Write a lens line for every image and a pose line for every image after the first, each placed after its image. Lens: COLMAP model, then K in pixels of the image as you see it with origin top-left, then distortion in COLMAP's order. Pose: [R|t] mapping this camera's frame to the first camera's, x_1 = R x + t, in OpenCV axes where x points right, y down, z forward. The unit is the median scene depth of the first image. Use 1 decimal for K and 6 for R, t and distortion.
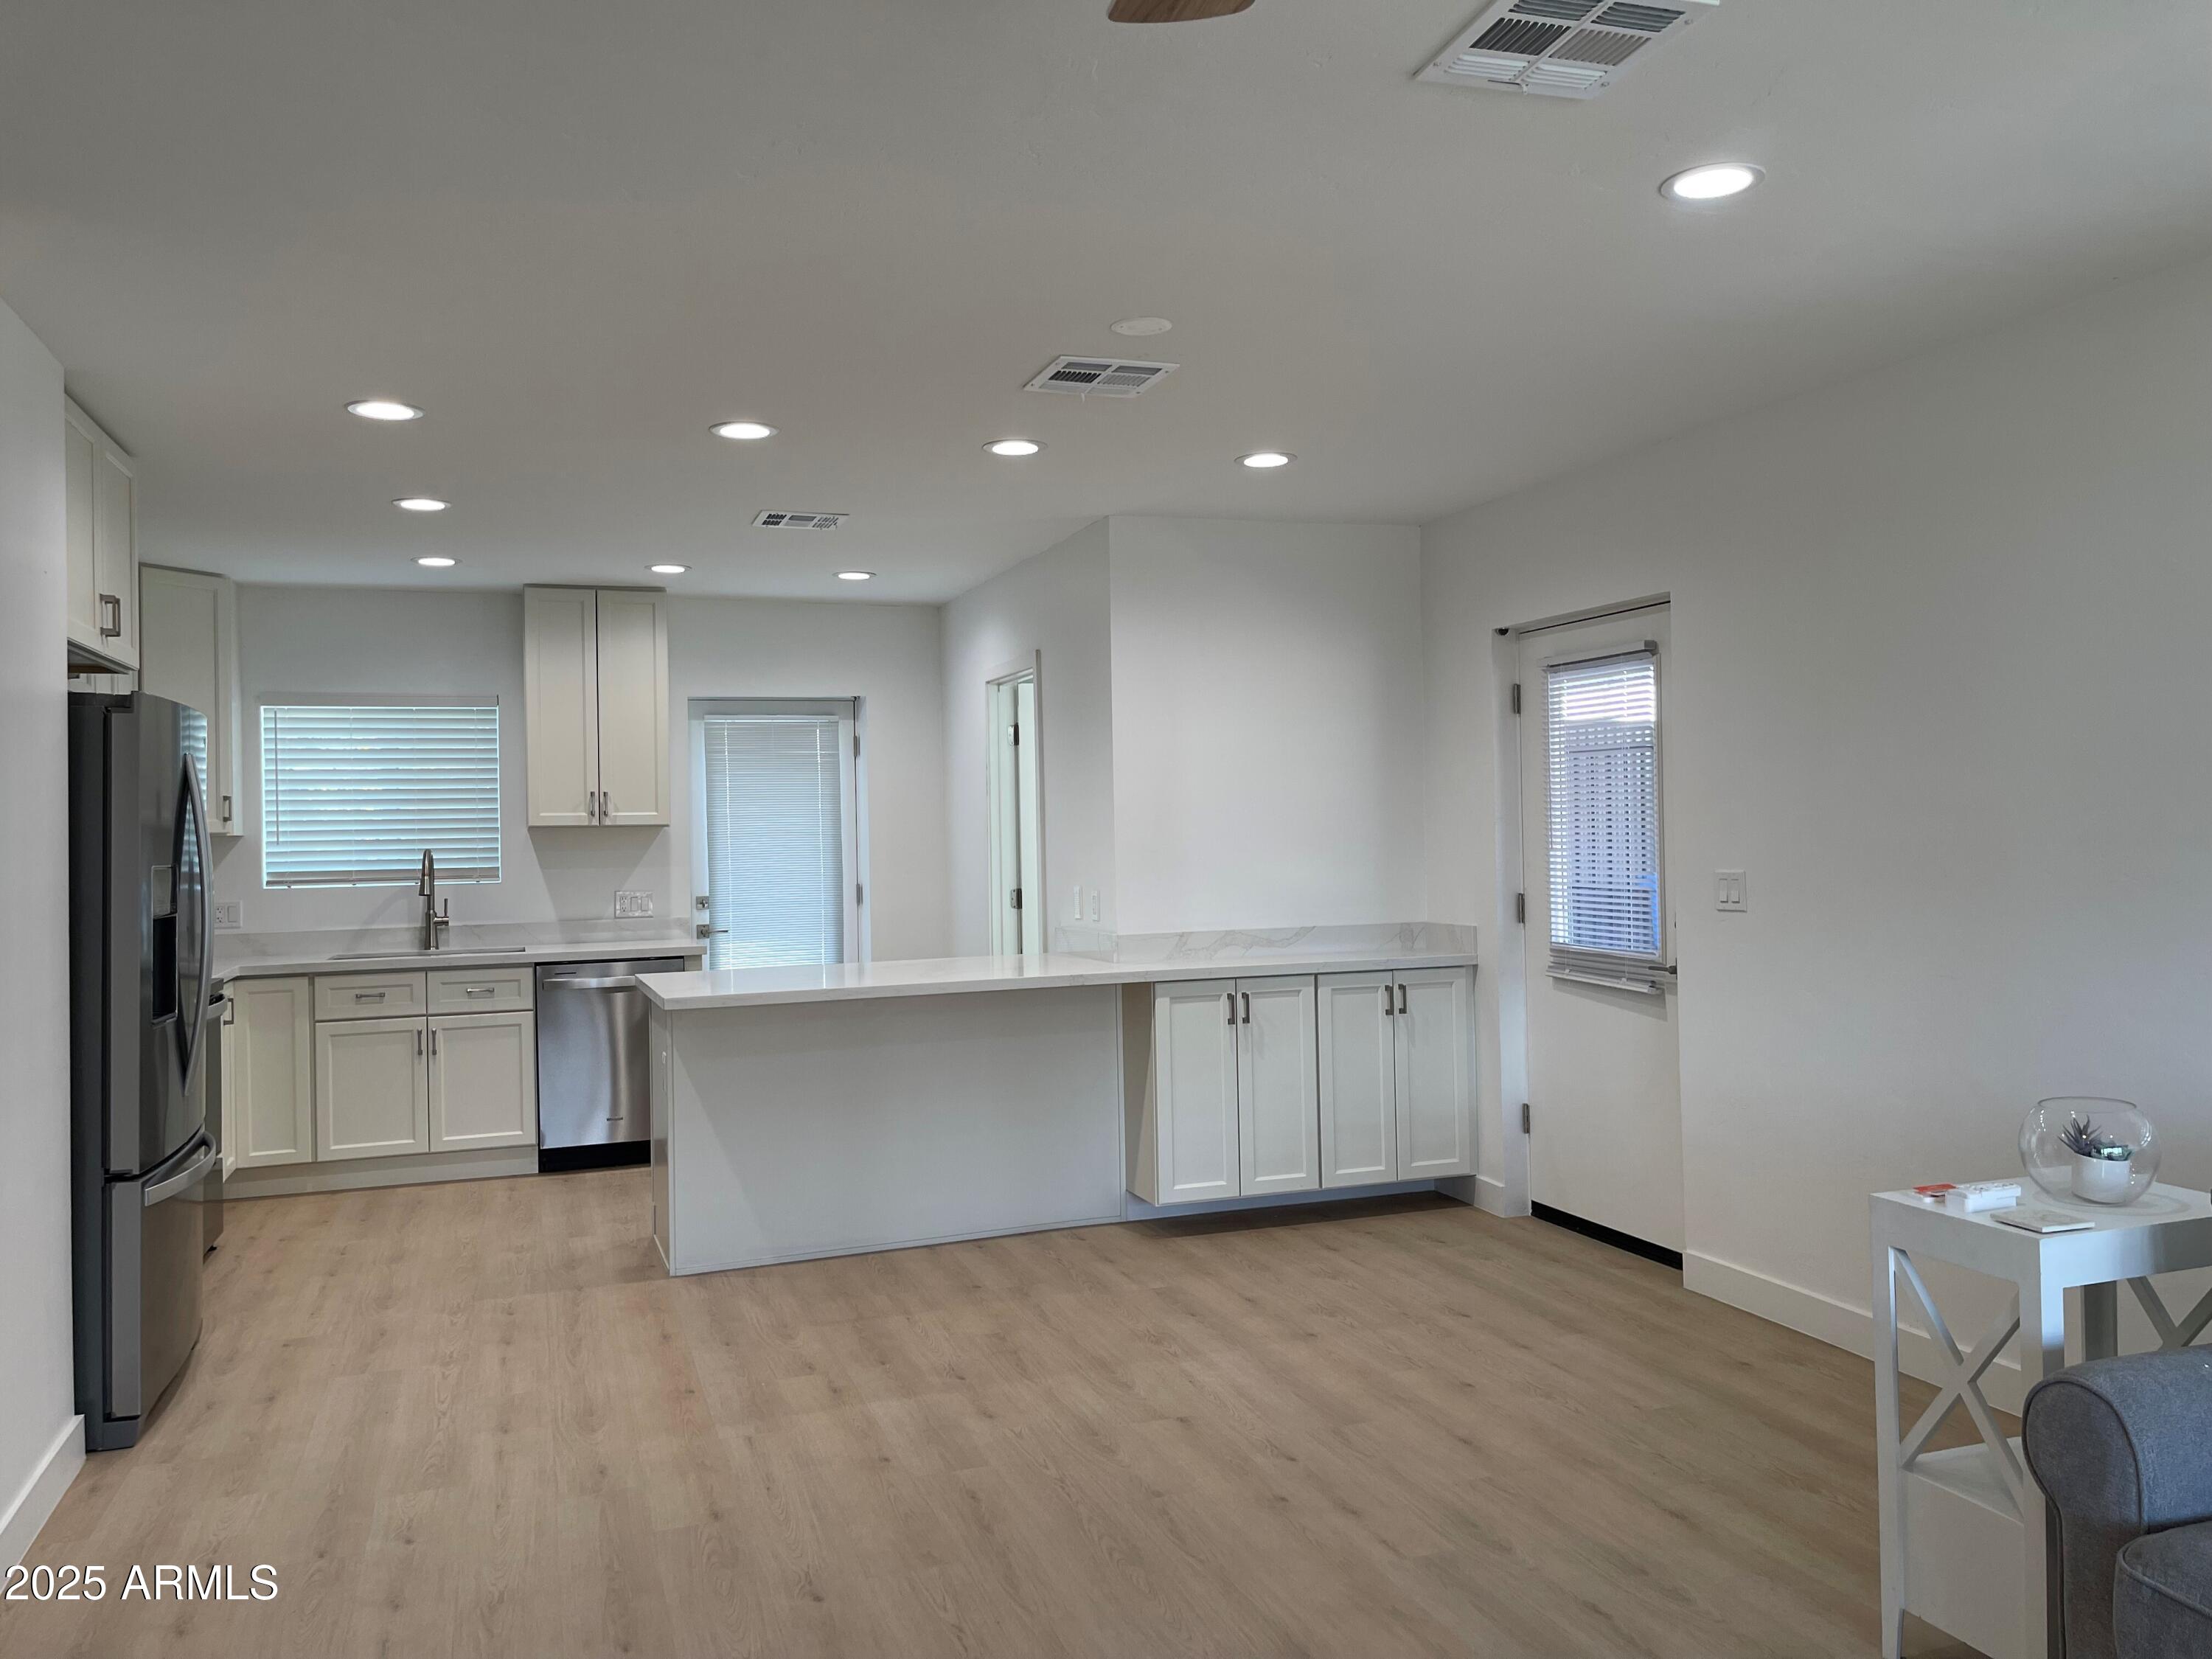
lens RADIAL K [[1684.8, 0, 1112.9], [0, 1684.8, 822.2], [0, 0, 1]] dist [0.062444, -0.055674]
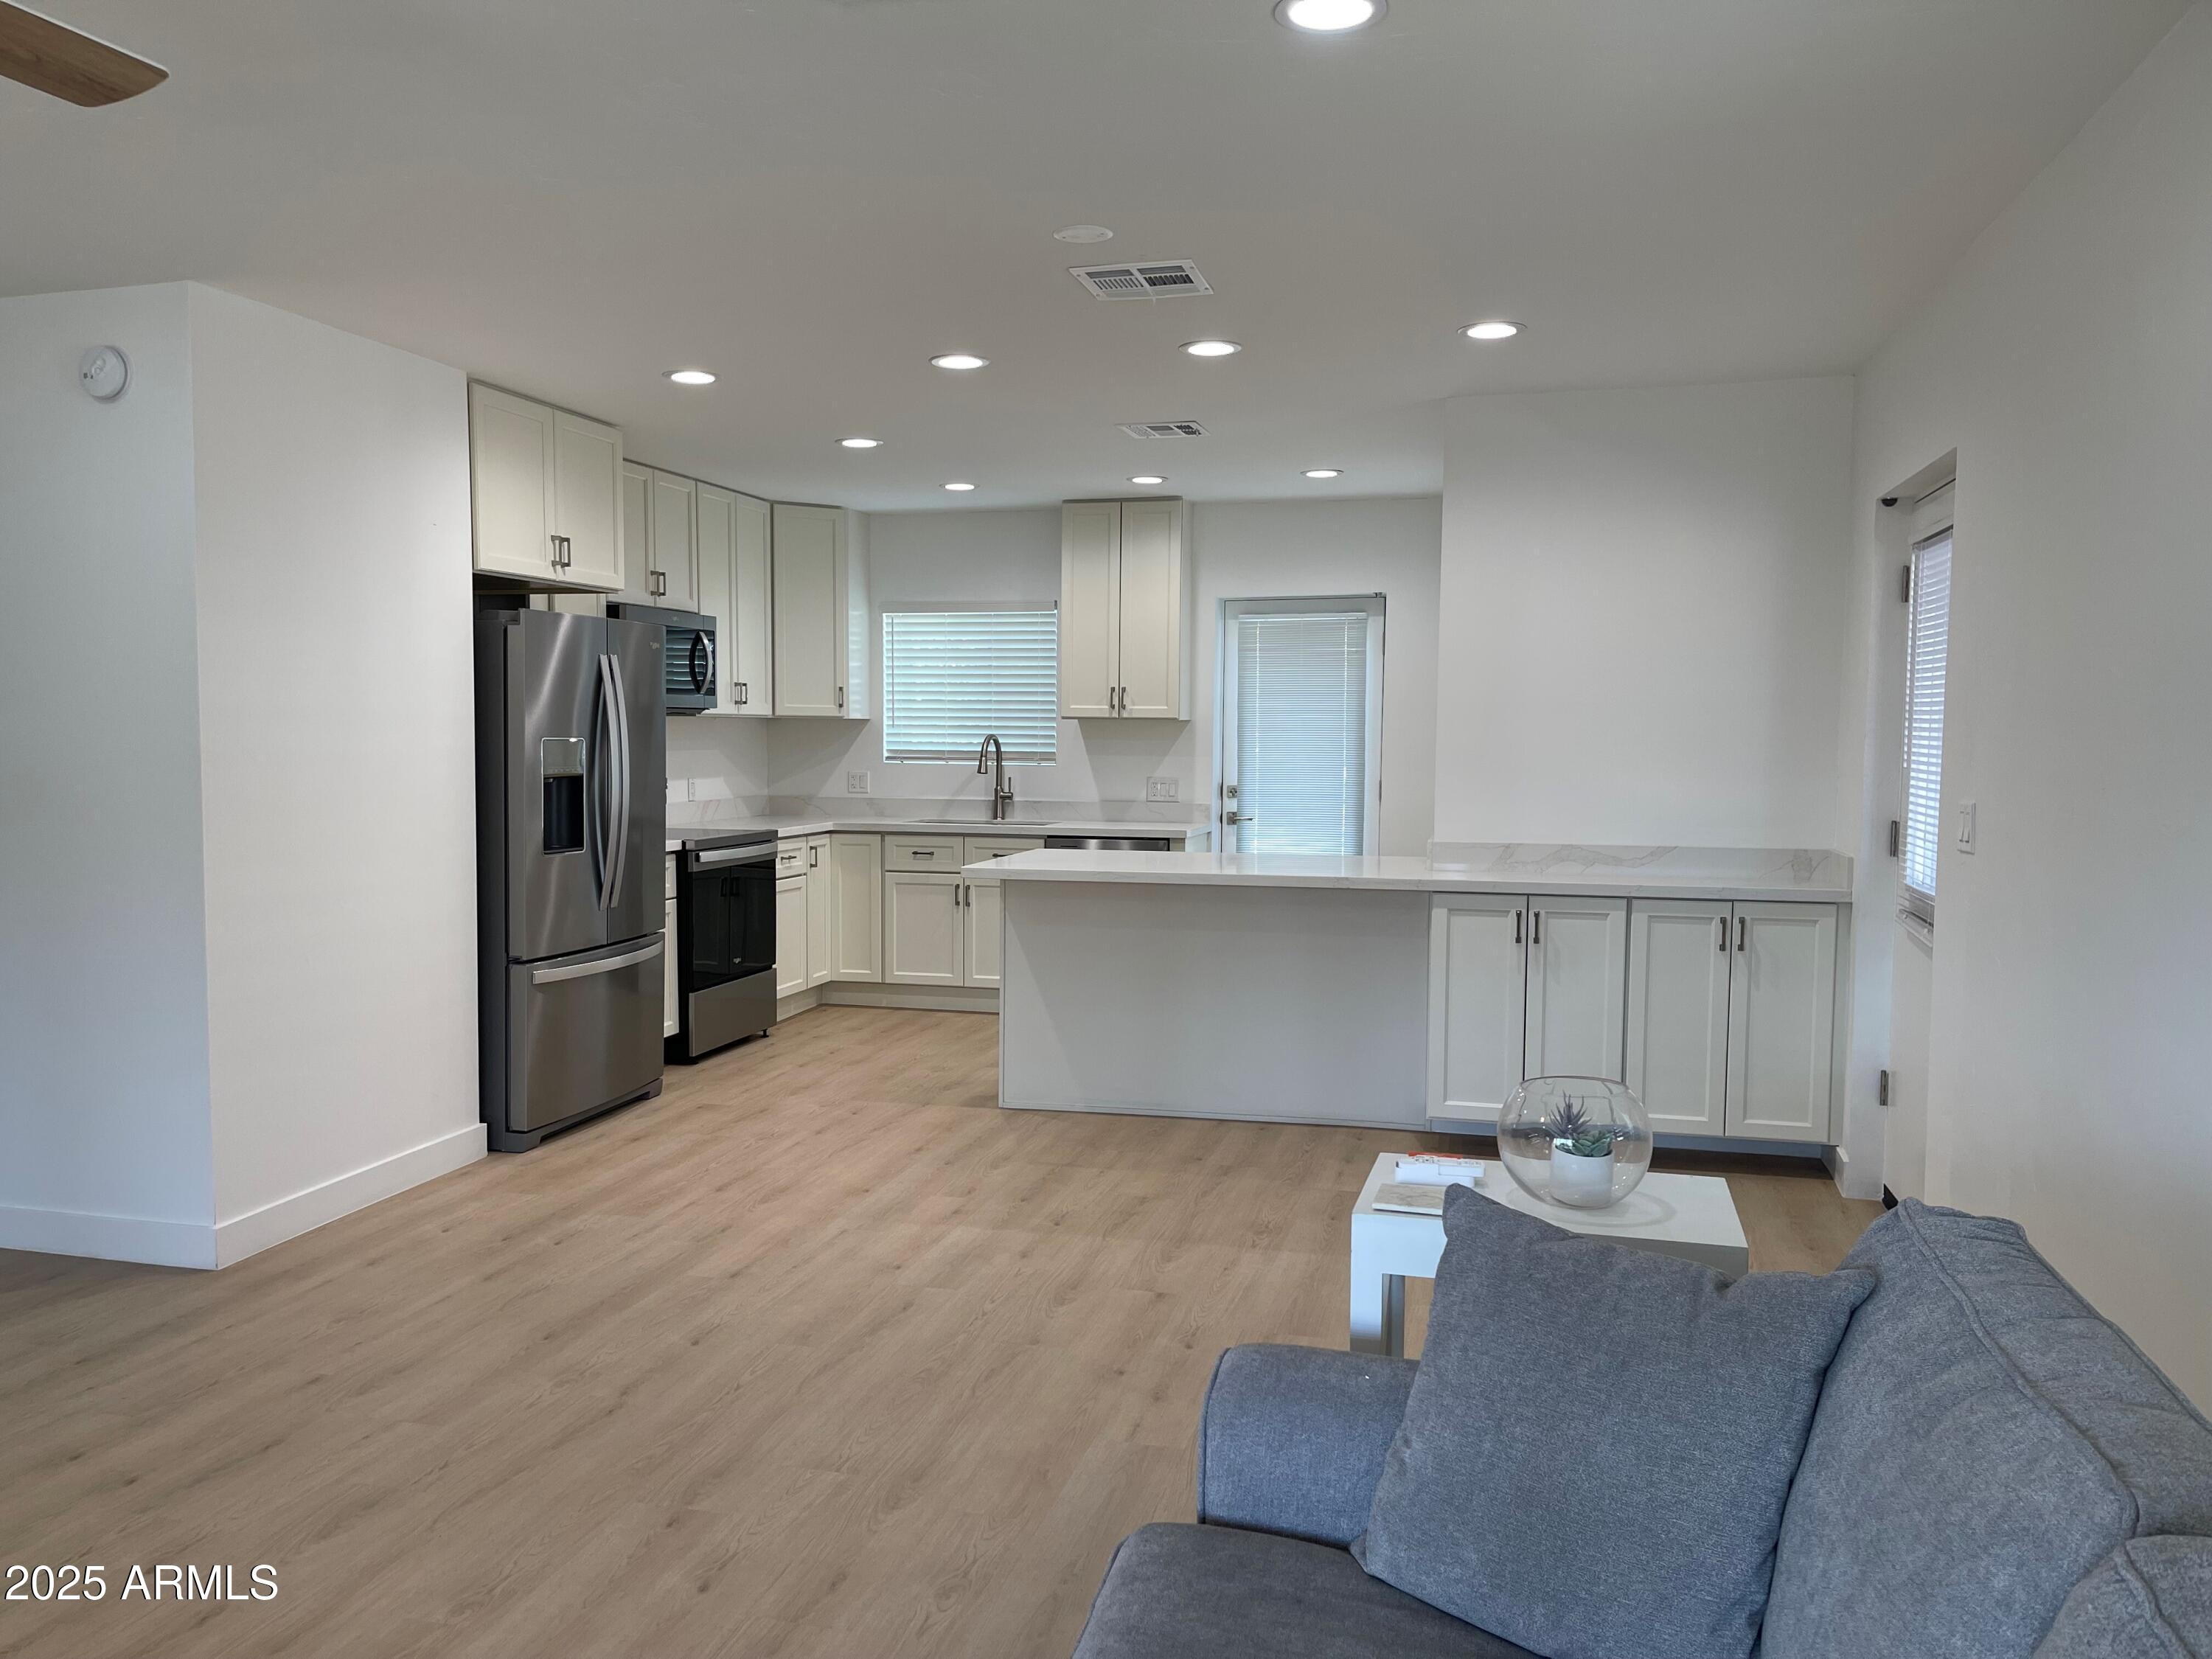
lens RADIAL K [[1684.8, 0, 1099.7], [0, 1684.8, 871.4], [0, 0, 1]] dist [0.062444, -0.055674]
pose [[0.826185, 0.072774, -0.558679, 0.376334], [-0.020049, 0.994792, 0.099933, -0.009107], [0.563042, -0.071362, 0.823341, 0.085848]]
